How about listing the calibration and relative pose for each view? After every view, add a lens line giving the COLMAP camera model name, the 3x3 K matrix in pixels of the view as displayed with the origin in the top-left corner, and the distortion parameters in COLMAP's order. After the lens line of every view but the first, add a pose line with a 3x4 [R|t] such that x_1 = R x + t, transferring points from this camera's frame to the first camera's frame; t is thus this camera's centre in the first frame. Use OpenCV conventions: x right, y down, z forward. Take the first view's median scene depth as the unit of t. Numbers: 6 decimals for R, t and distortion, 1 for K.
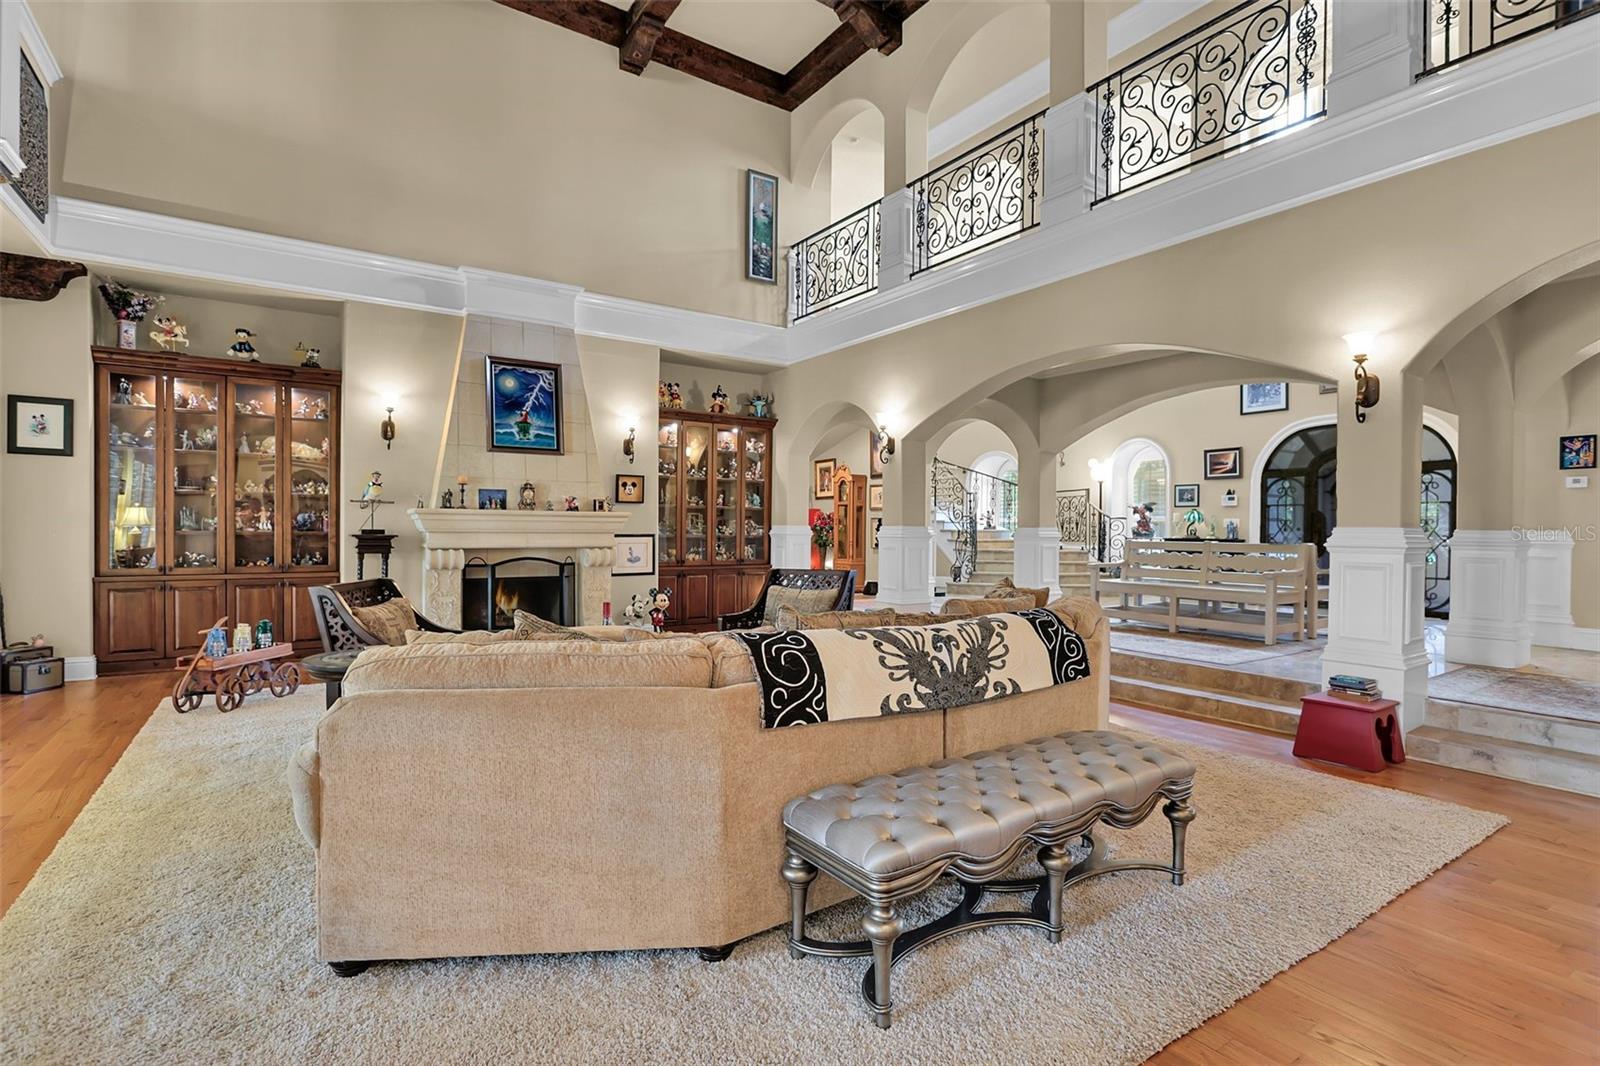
lens RADIAL K [[783.4, 0, 800.0], [0, 783.4, 533.0], [0, 0, 1]] dist [-0.005621, 0.000236]
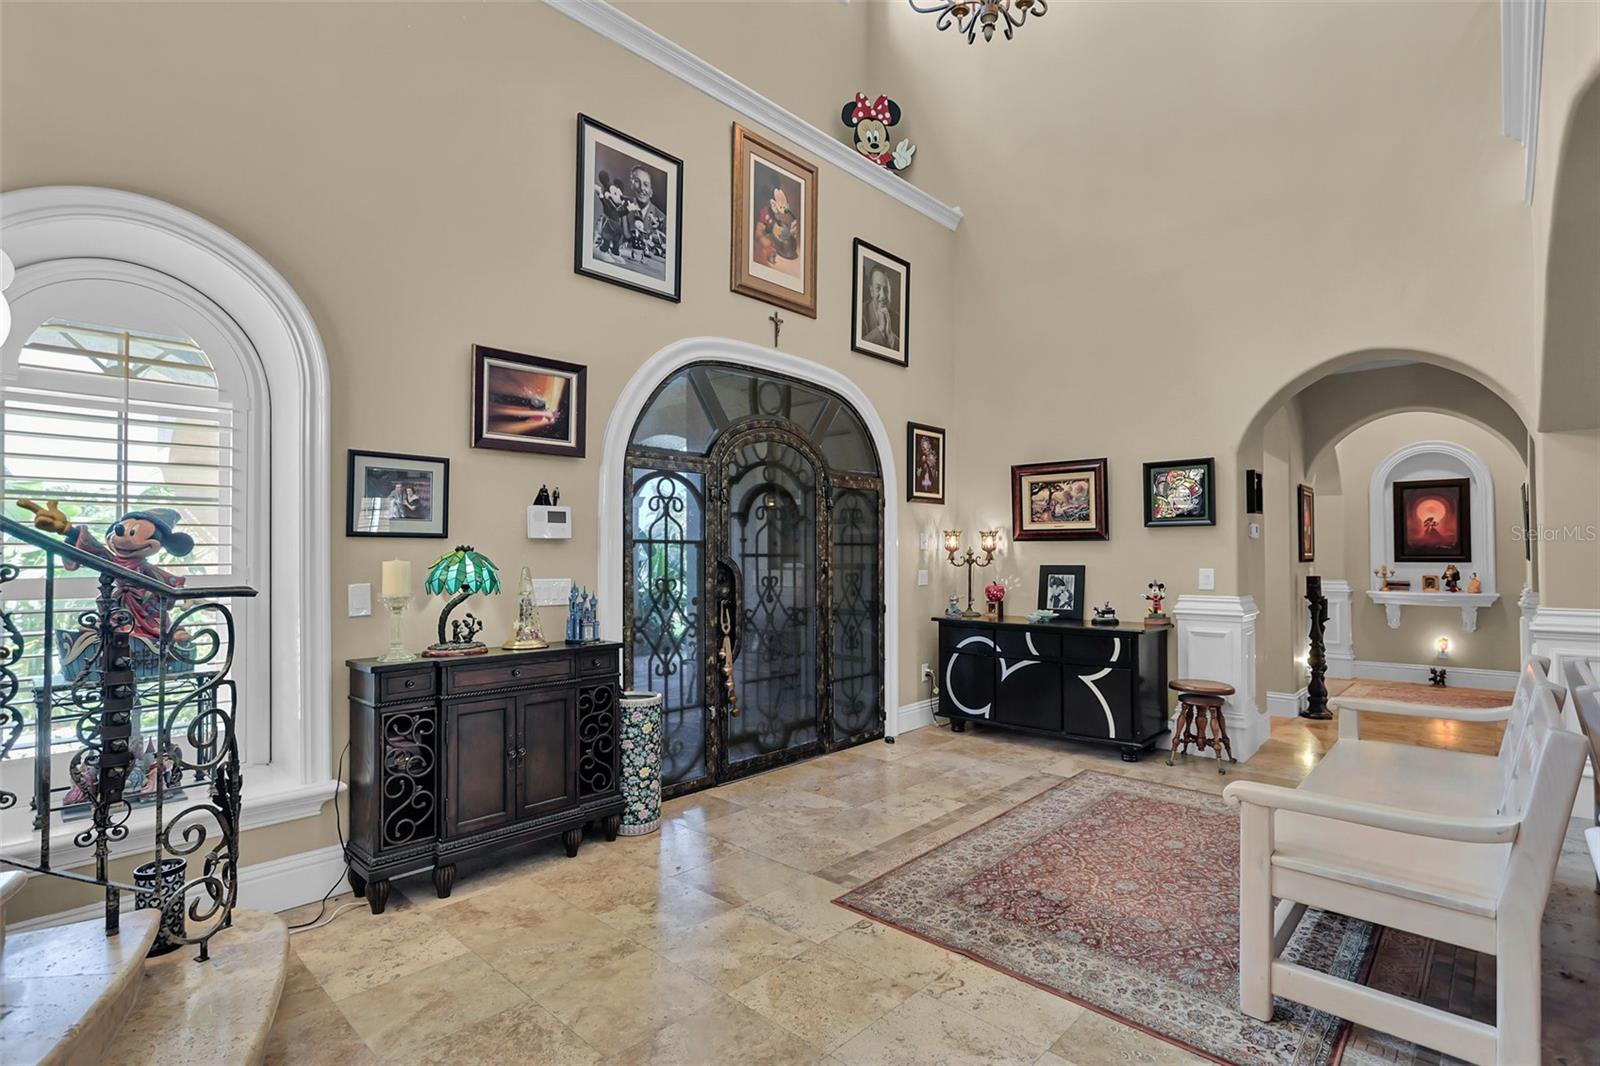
lens RADIAL K [[783.4, 0, 800.0], [0, 783.4, 533.0], [0, 0, 1]] dist [-0.005621, 0.000236]
pose [[-0.215811, 0.023836, 0.976144, 0.213780], [0.003231, 0.999714, -0.023697, -0.029314], [-0.976430, -0.001960, -0.215826, 0.973530]]
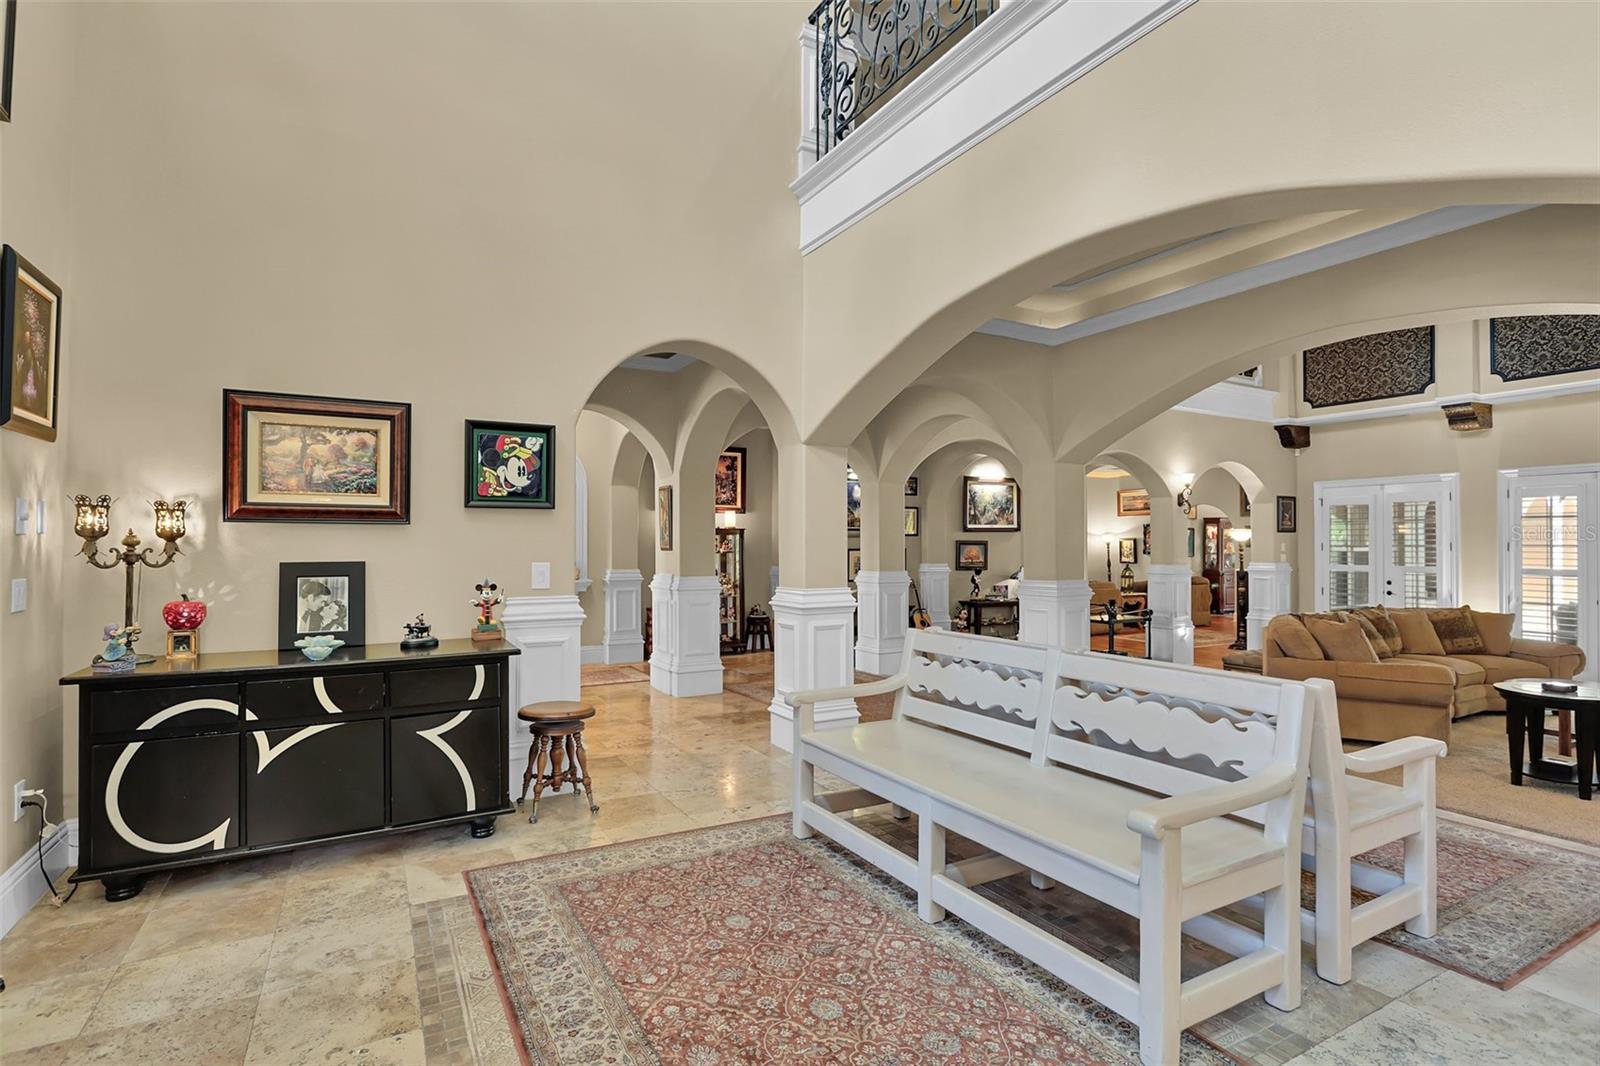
lens RADIAL K [[783.4, 0, 800.0], [0, 783.4, 533.0], [0, 0, 1]] dist [-0.005621, 0.000236]
pose [[-0.996302, -0.001623, 0.085907, 0.465740], [-0.002750, 0.999912, -0.013002, -0.028005], [-0.085879, -0.013190, -0.996218, 1.000347]]
